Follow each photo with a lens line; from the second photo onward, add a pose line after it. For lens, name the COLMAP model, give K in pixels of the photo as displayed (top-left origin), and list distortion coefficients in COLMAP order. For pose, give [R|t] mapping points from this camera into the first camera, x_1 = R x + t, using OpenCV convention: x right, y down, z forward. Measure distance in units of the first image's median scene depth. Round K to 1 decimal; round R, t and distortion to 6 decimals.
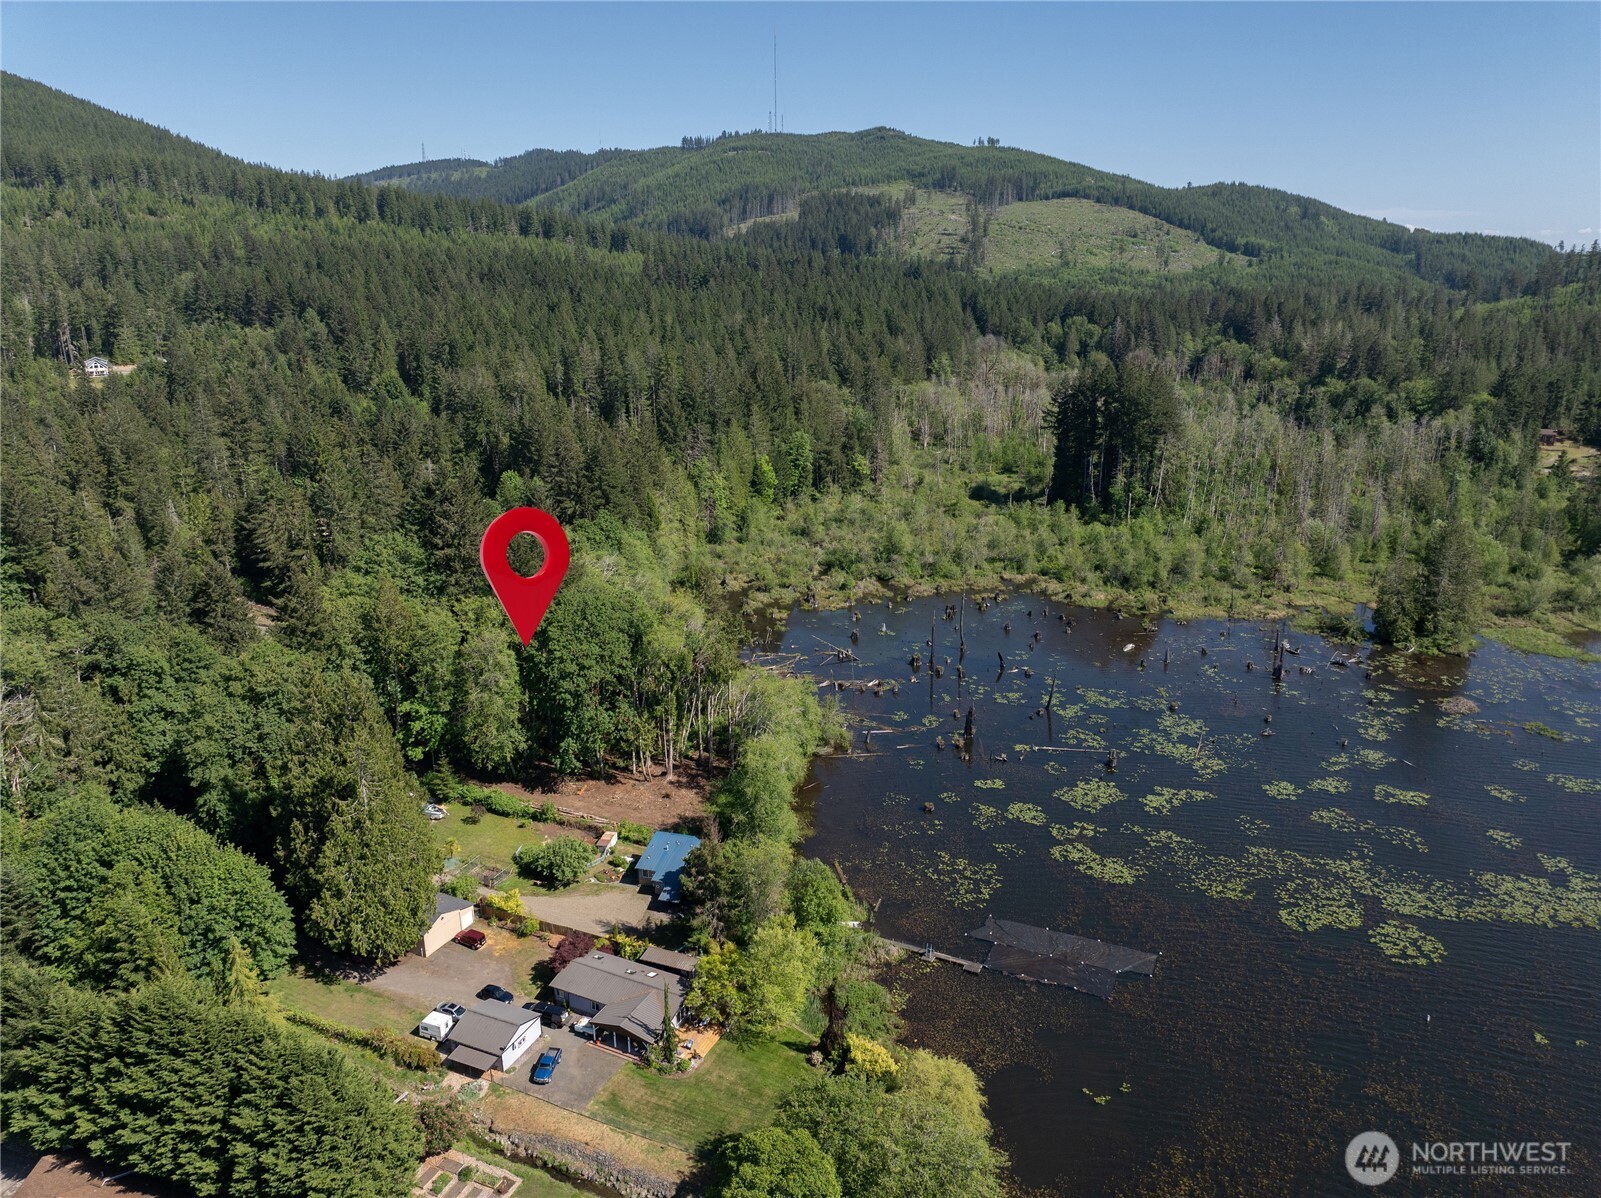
lens RADIAL K [[1125.5, 0, 803.7], [0, 1125.5, 605.5], [0, 0, 1]] dist [-0.050640, 0.022086]
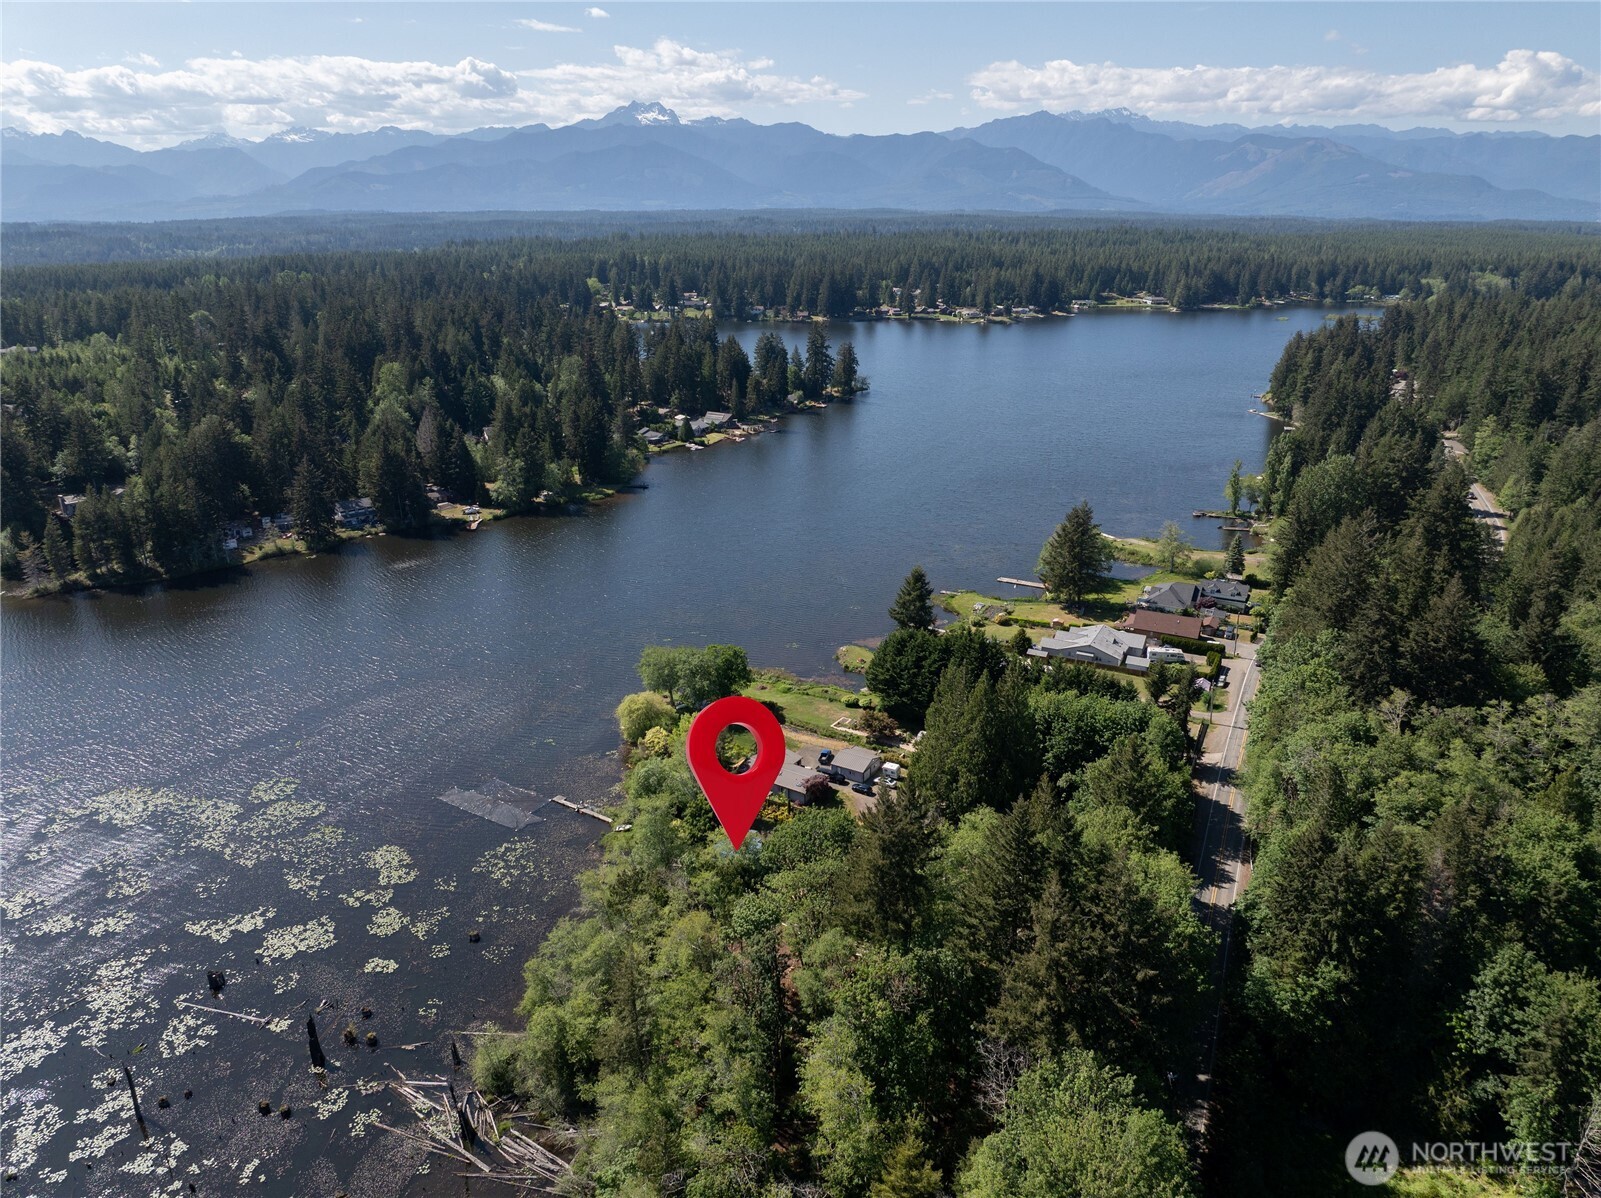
lens RADIAL K [[1125.5, 0, 803.7], [0, 1125.5, 602.4], [0, 0, 1]] dist [-0.050640, 0.022086]
pose [[-0.990257, -0.039091, 0.133656, -0.191374], [0.051059, 0.791024, 0.609651, -0.412548], [-0.129557, 0.610535, -0.781321, 1.019303]]
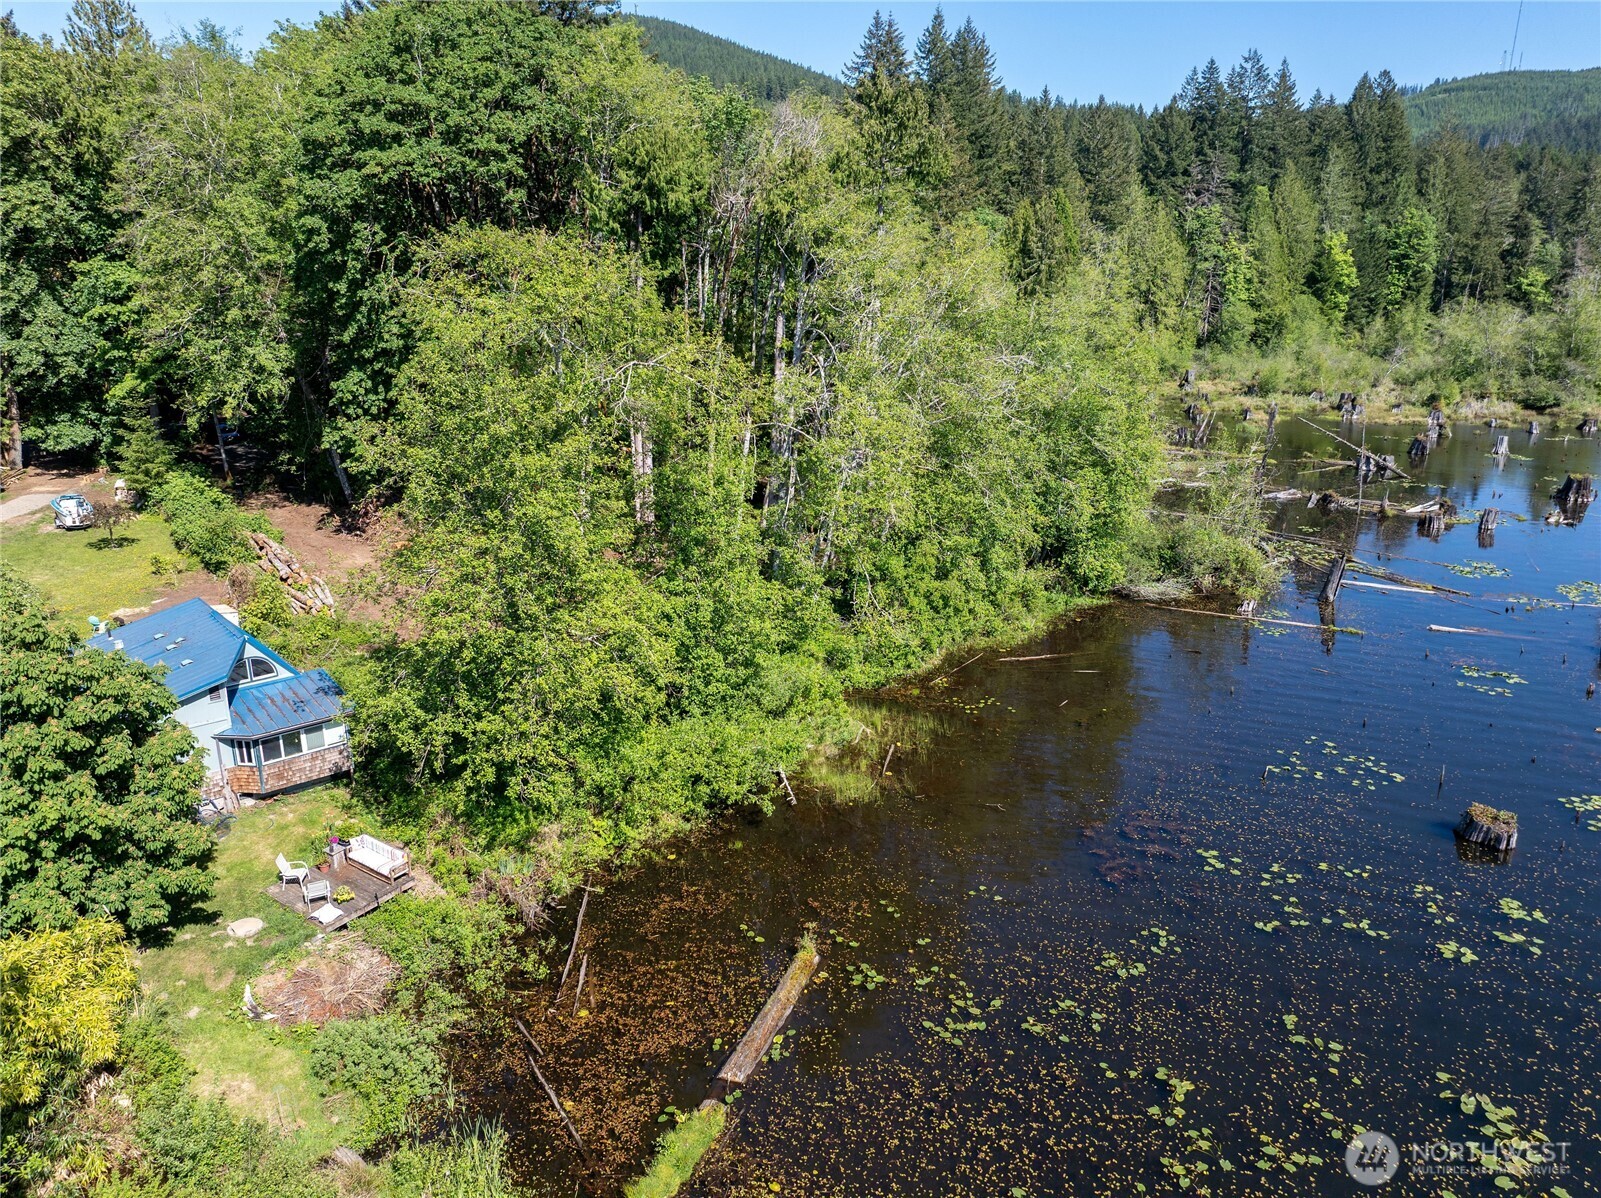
lens RADIAL K [[1125.5, 0, 803.6], [0, 1125.5, 595.1], [0, 0, 1]] dist [-0.050640, 0.022086]
pose [[0.845985, 0.158471, -0.509113, 0.067312], [-0.165108, 0.985741, 0.032473, 0.100452], [0.507000, 0.056587, 0.860087, 0.504784]]
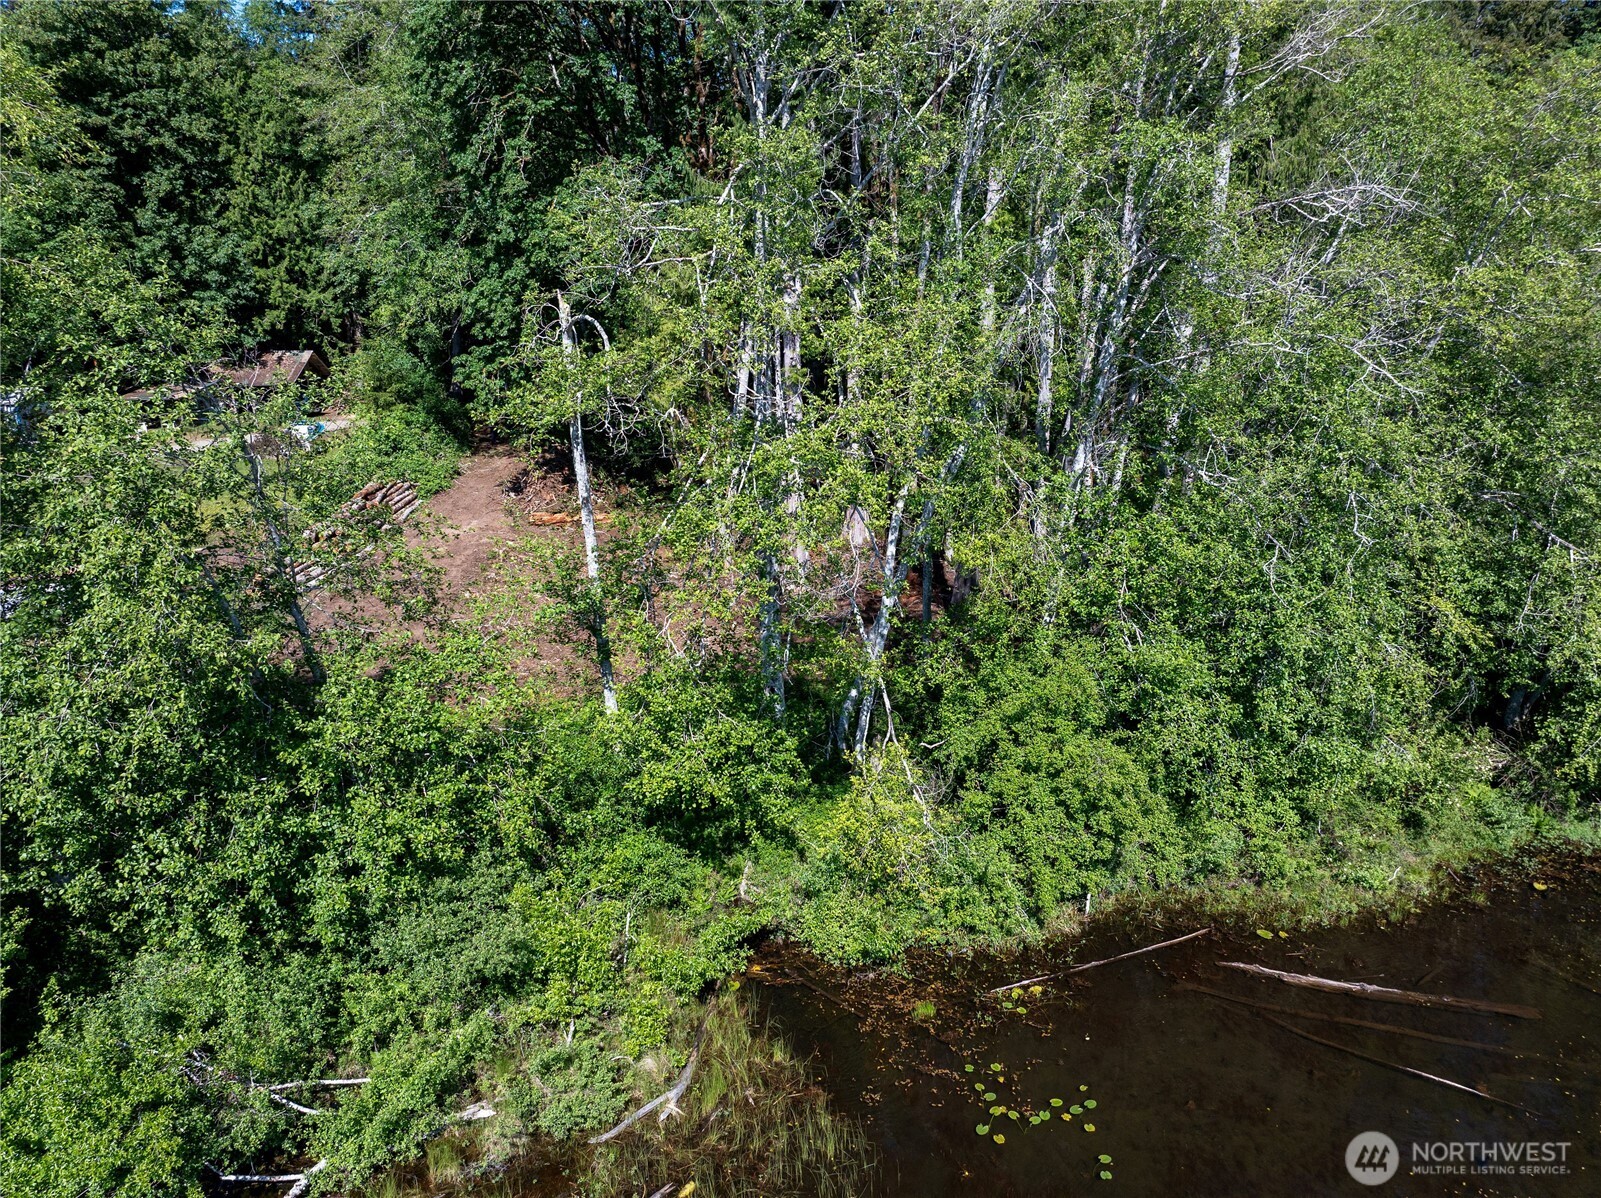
lens RADIAL K [[1125.5, 0, 806.3], [0, 1125.5, 591.5], [0, 0, 1]] dist [-0.050640, 0.022086]
pose [[0.440651, 0.262556, -0.858424, 0.045852], [-0.267579, 0.951217, 0.153582, 0.083880], [0.856871, 0.162021, 0.489409, 0.620415]]
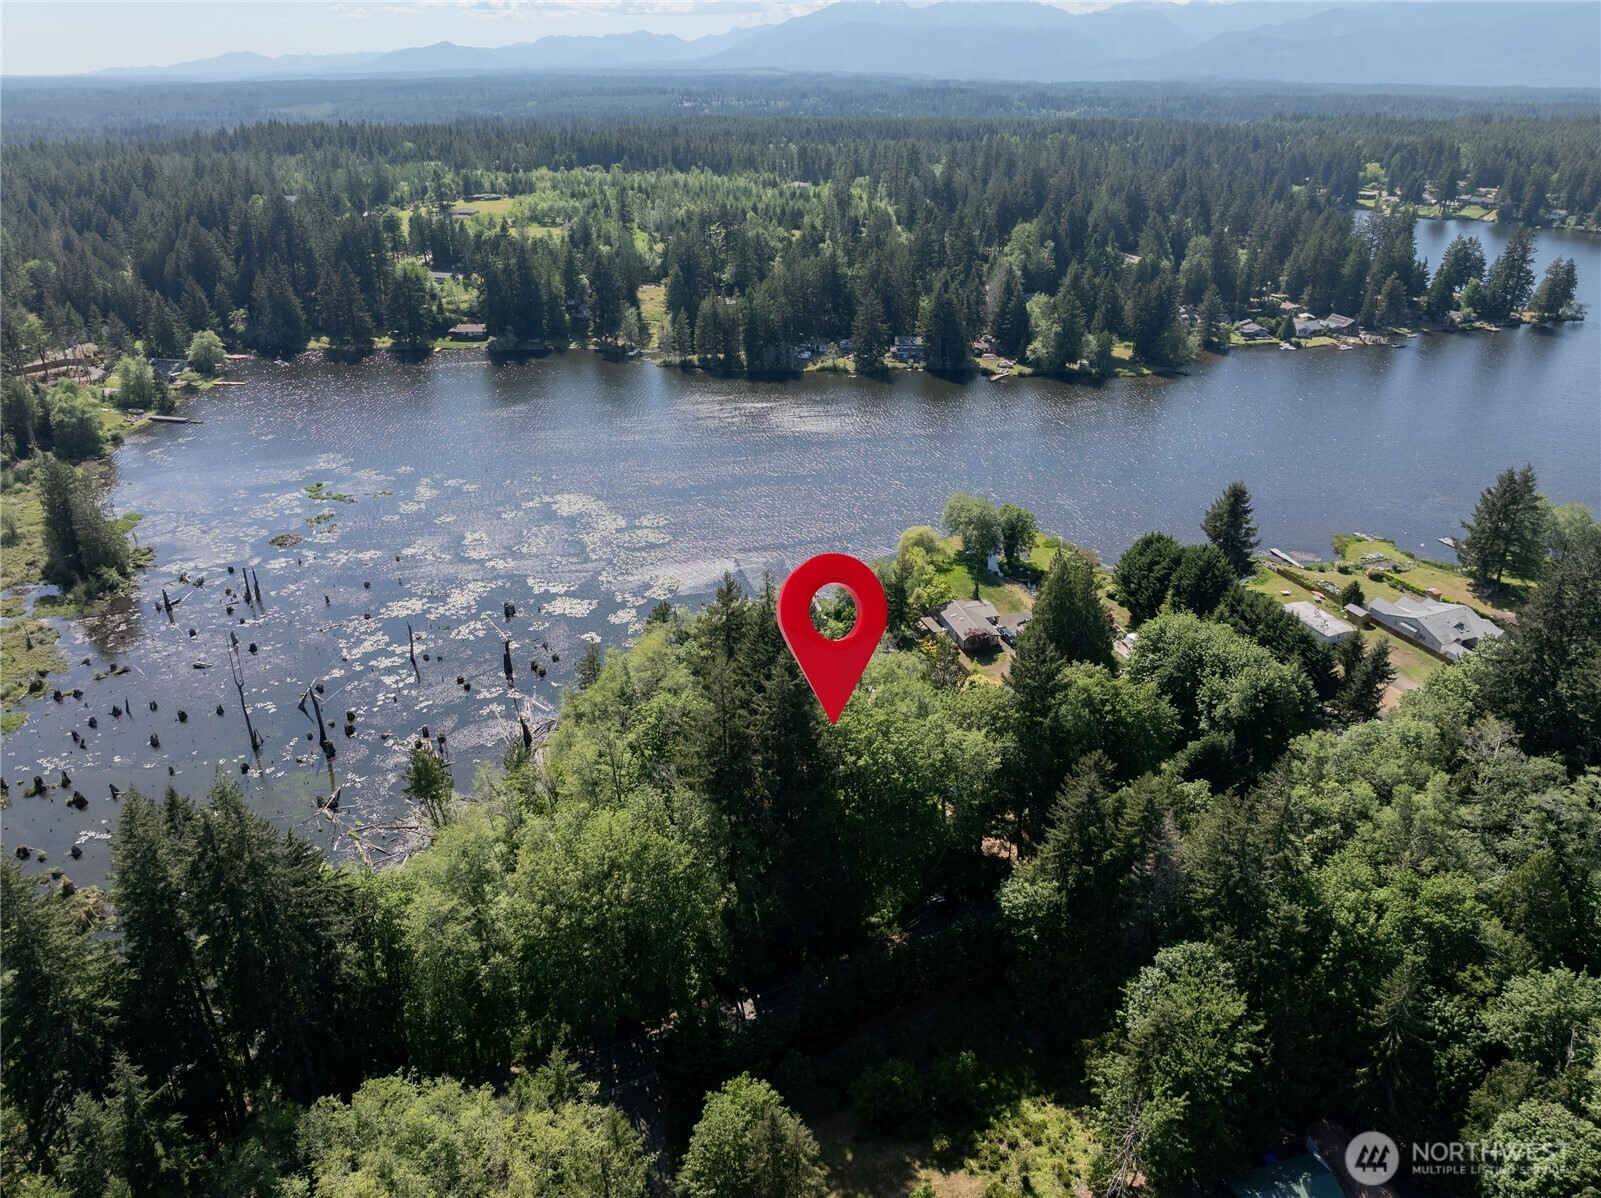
lens RADIAL K [[1125.5, 0, 807.6], [0, 1125.5, 587.7], [0, 0, 1]] dist [-0.050640, 0.022086]
pose [[-0.650949, -0.318585, 0.689034, -0.581082], [0.235701, 0.777991, 0.582388, -0.387096], [-0.721602, 0.541511, -0.431342, 0.924294]]
